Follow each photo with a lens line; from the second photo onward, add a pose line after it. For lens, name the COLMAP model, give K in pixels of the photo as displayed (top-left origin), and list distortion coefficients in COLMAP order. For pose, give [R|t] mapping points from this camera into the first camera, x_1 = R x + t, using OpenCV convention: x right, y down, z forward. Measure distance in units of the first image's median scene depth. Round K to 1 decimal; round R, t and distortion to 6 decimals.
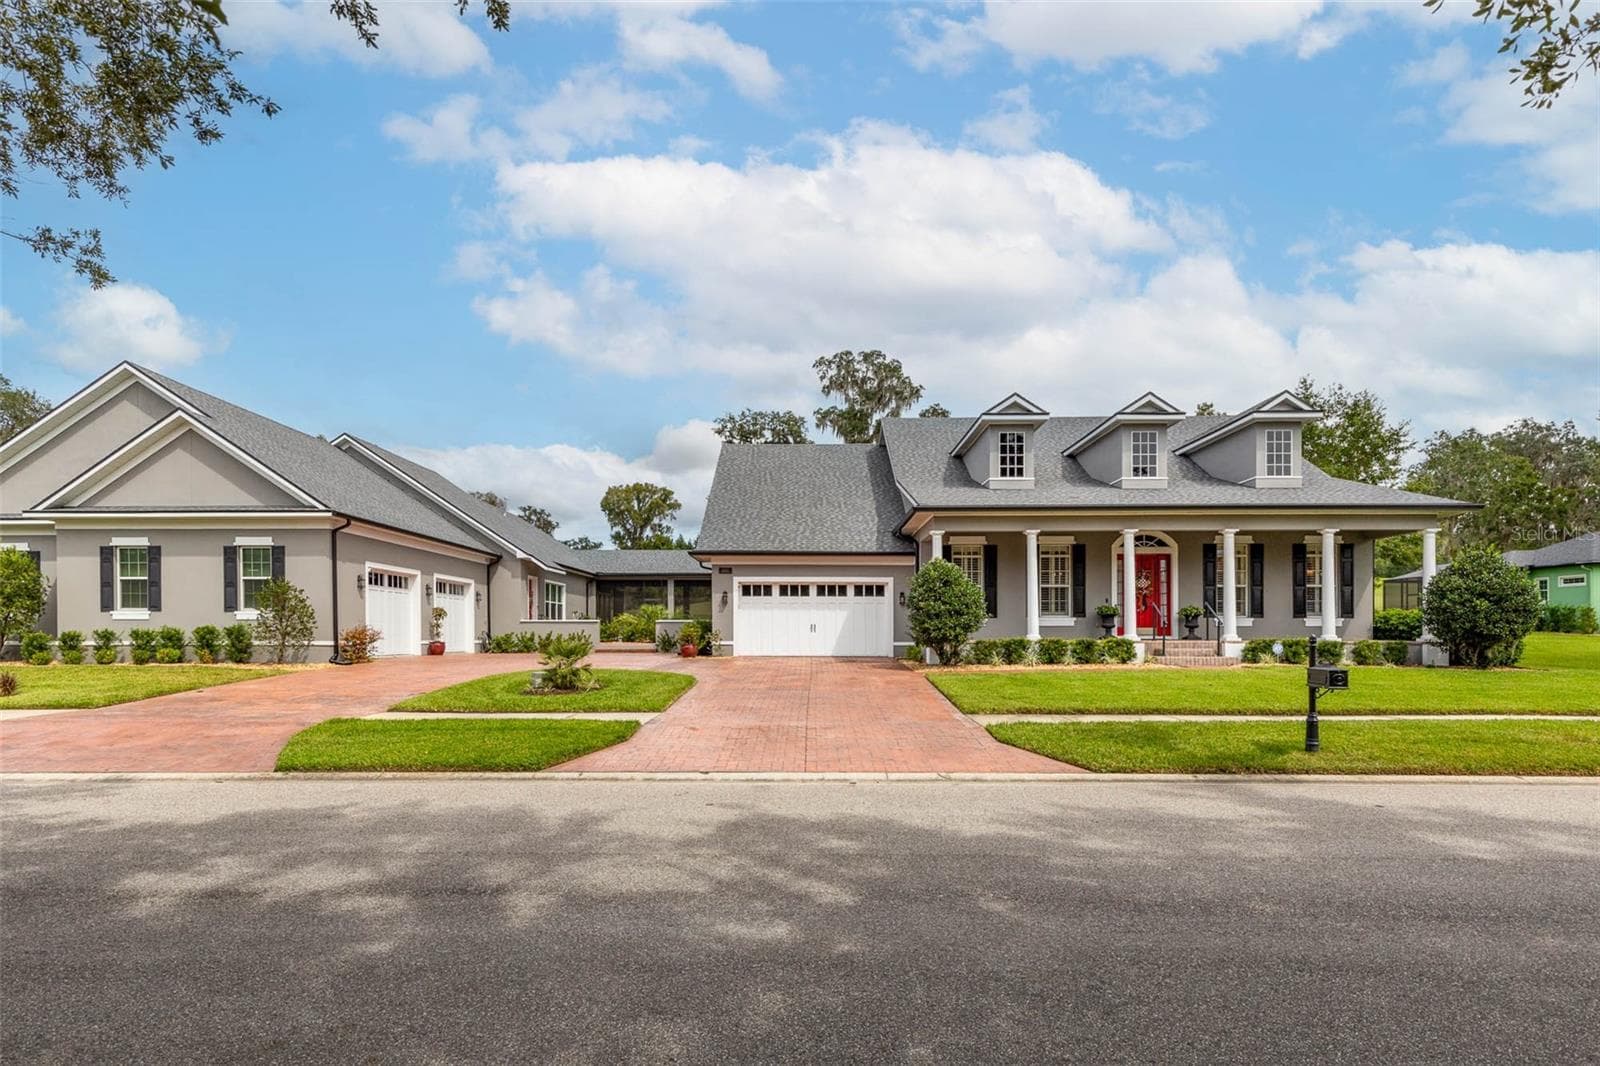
lens RADIAL K [[782.6, 0, 787.6], [0, 782.6, 650.1], [0, 0, 1]] dist [0.004919, 0.000133]
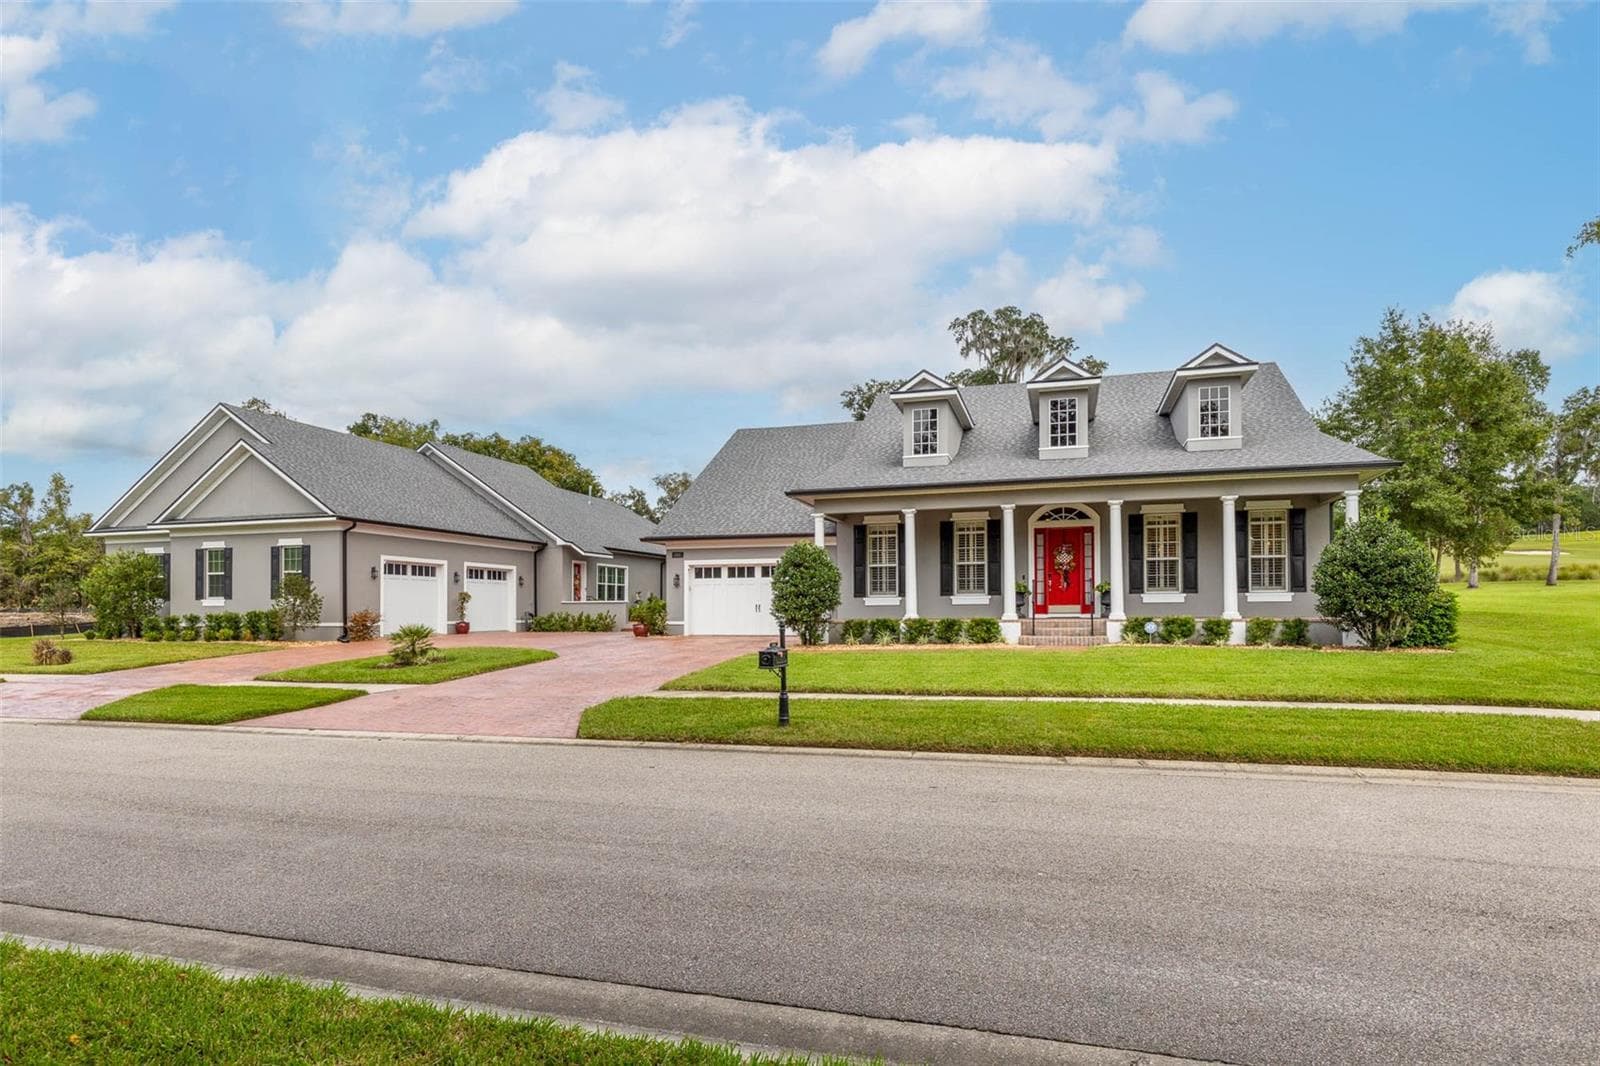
lens RADIAL K [[807.5, 0, 831.9], [0, 807.5, 613.6], [0, 0, 1]] dist [-0.009097, 0.000262]
pose [[0.969930, -0.006396, -0.243301, 0.441912], [0.001753, 0.999812, -0.019292, 0.000022], [0.243379, 0.018286, 0.969759, -0.015591]]
